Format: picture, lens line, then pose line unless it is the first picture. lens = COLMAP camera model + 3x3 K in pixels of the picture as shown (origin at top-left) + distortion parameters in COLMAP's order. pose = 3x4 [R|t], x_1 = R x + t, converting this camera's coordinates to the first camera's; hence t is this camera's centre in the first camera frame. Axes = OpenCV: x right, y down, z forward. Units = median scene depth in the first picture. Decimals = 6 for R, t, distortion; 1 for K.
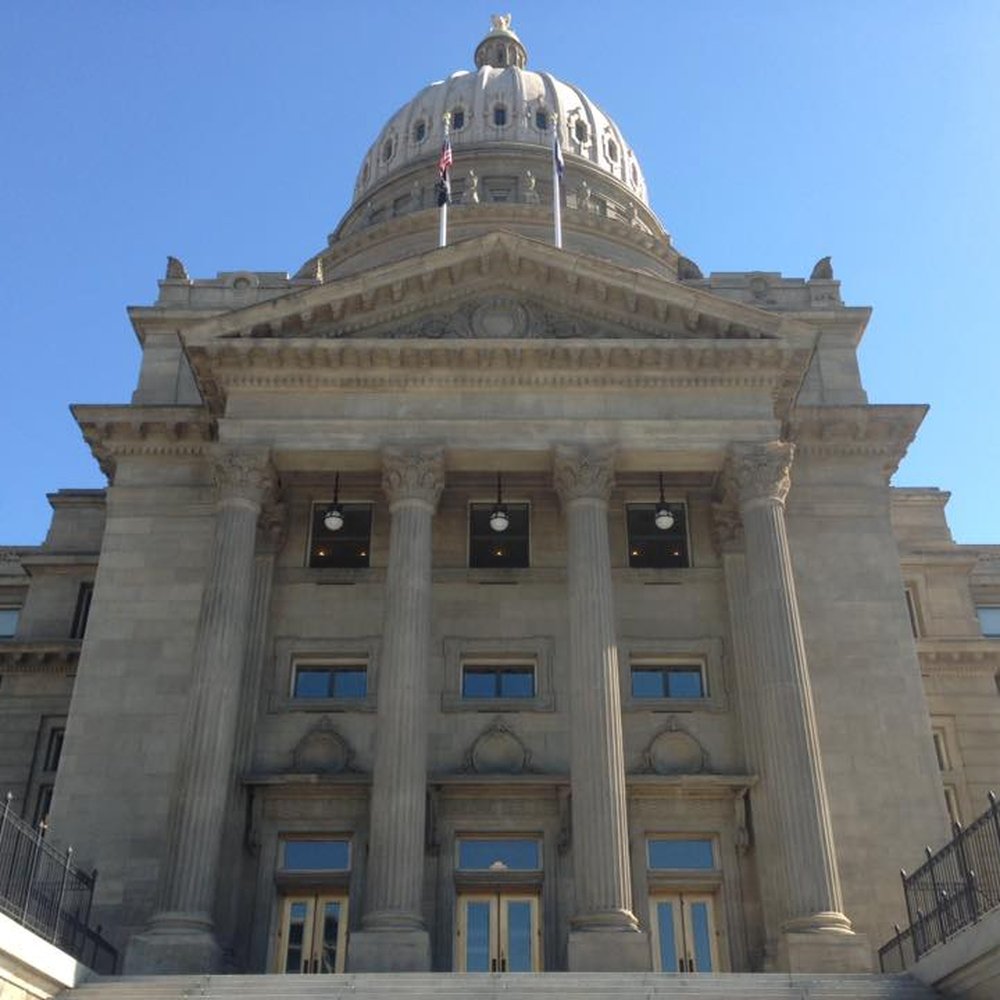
lens RADIAL K [[1223.5, 0, 500.0], [0, 1223.5, 500.0], [0, 0, 1]] dist [0.086292, -0.051338]
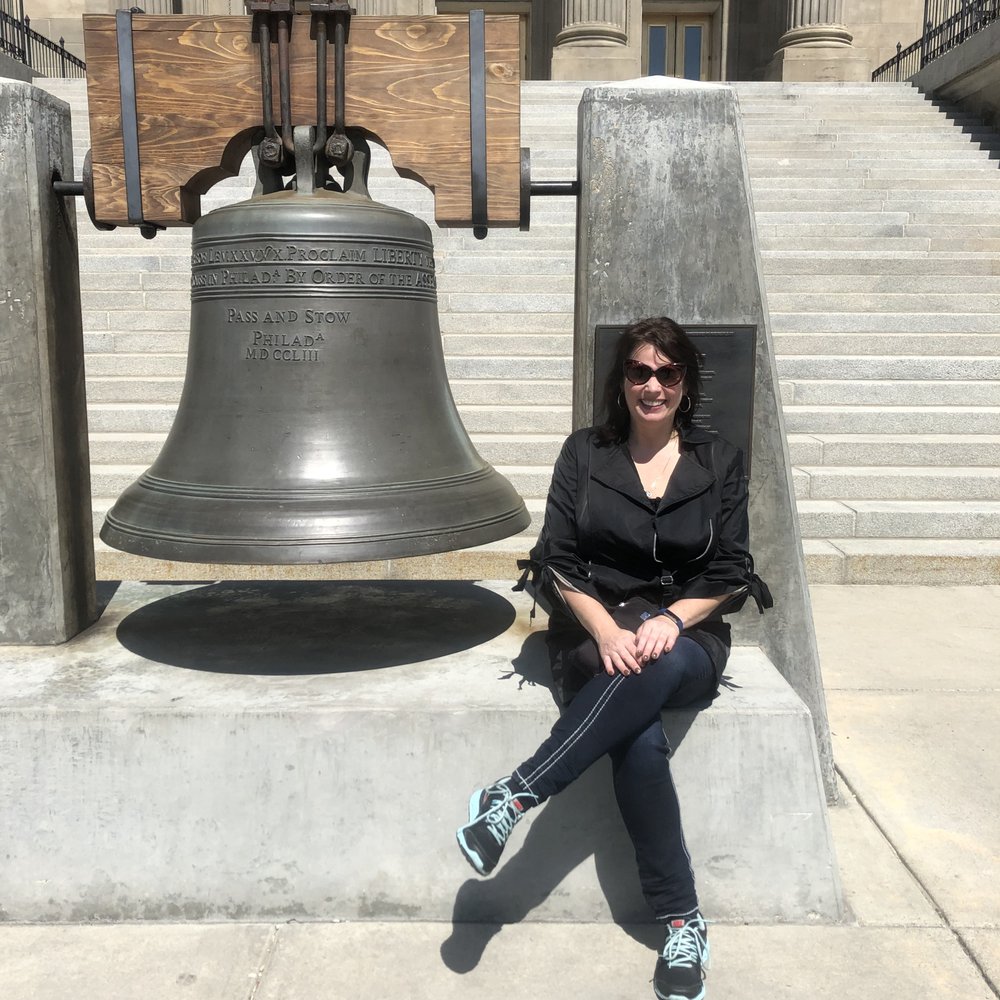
lens RADIAL K [[1087.7, 0, 503.7], [0, 1087.7, 499.5], [0, 0, 1]] dist [0.011256, -0.006746]
pose [[0.999973, 0.006995, -0.002159, 0.017463], [-0.004041, 0.773299, 0.634028, 0.070968], [0.006105, -0.634002, 0.773307, 0.111546]]
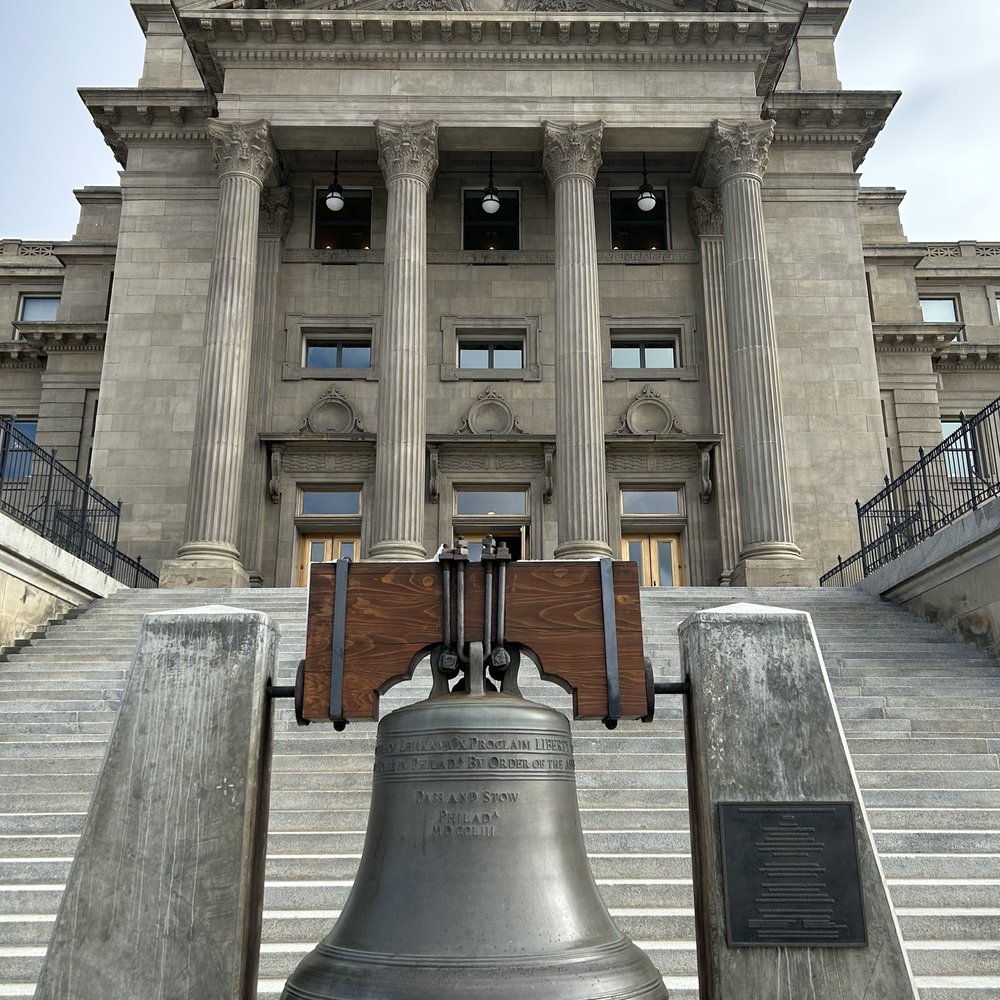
lens RADIAL K [[997.4, 0, 497.6], [0, 997.4, 496.5], [0, 0, 1]] dist [0.054504, -0.054933]
pose [[0.999991, 0.000046, 0.004229, 0.001493], [-0.001026, 0.972731, 0.231933, 0.064265], [-0.004103, -0.231936, 0.972722, 0.100670]]
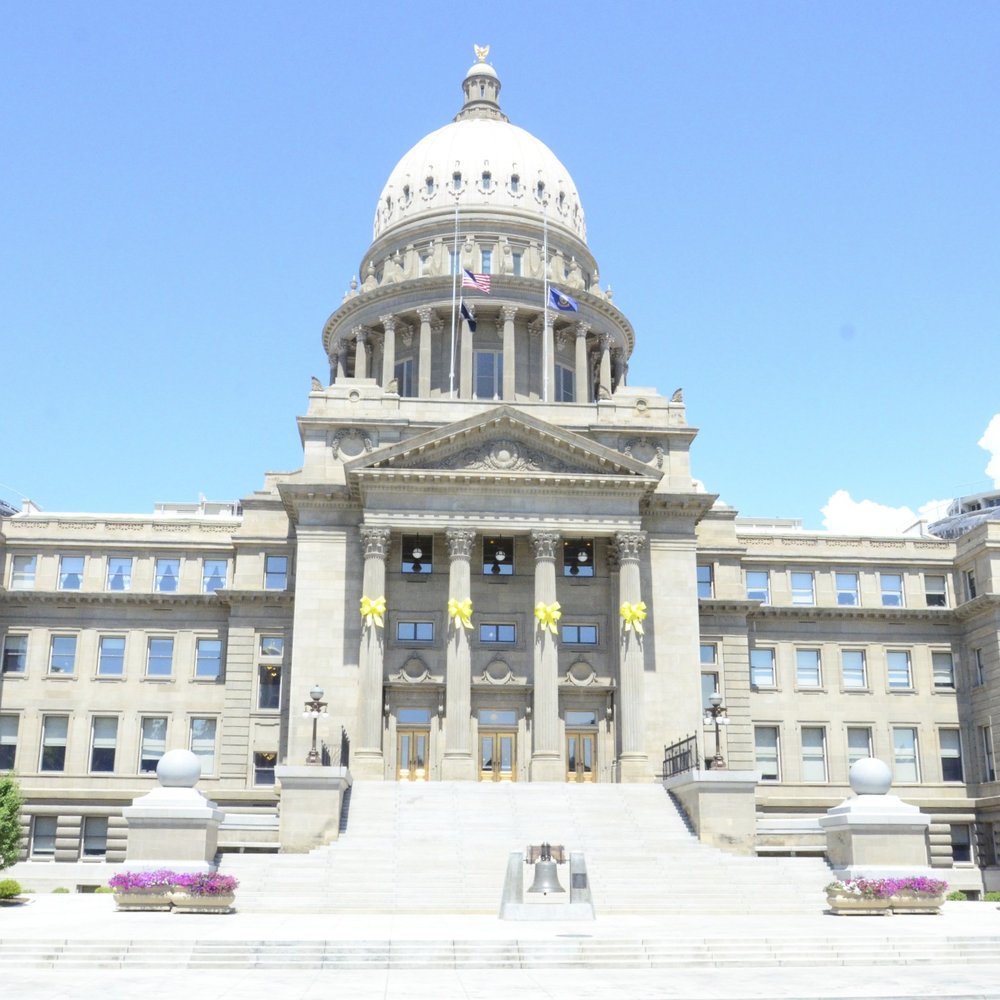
lens RADIAL K [[1222.1, 0, 473.2], [0, 1222.1, 526.5], [0, 0, 1]] dist [-0.013582, -0.042304]
pose [[0.998410, 0.023738, 0.051135, -0.150571], [-0.035975, 0.966619, 0.253680, -0.542656], [-0.043406, -0.255116, 0.965936, -0.926360]]
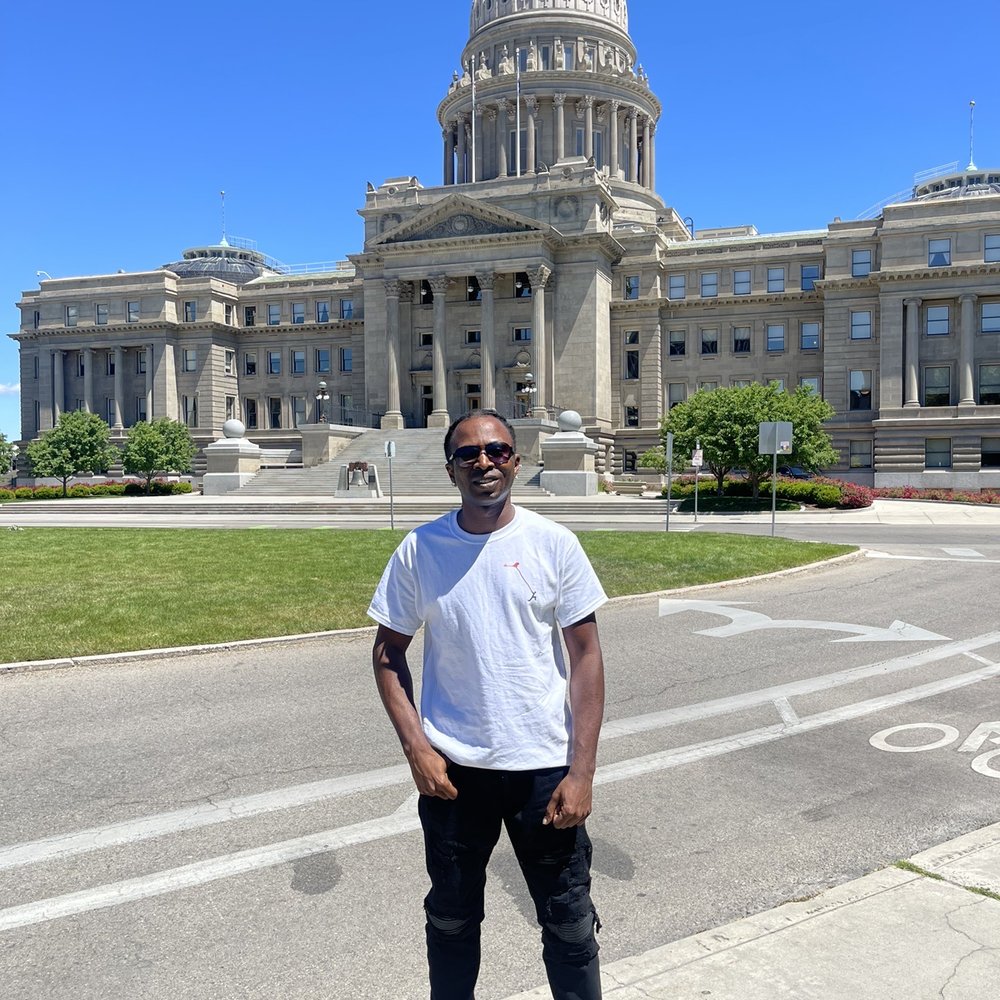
lens RADIAL K [[989.4, 0, 497.2], [0, 989.4, 515.3], [0, 0, 1]] dist [0.124862, -0.285317]
pose [[0.941584, 0.009831, -0.336636, 0.975296], [0.171950, 0.845435, 0.505641, -0.810215], [0.289575, -0.533988, 0.794357, -1.414317]]
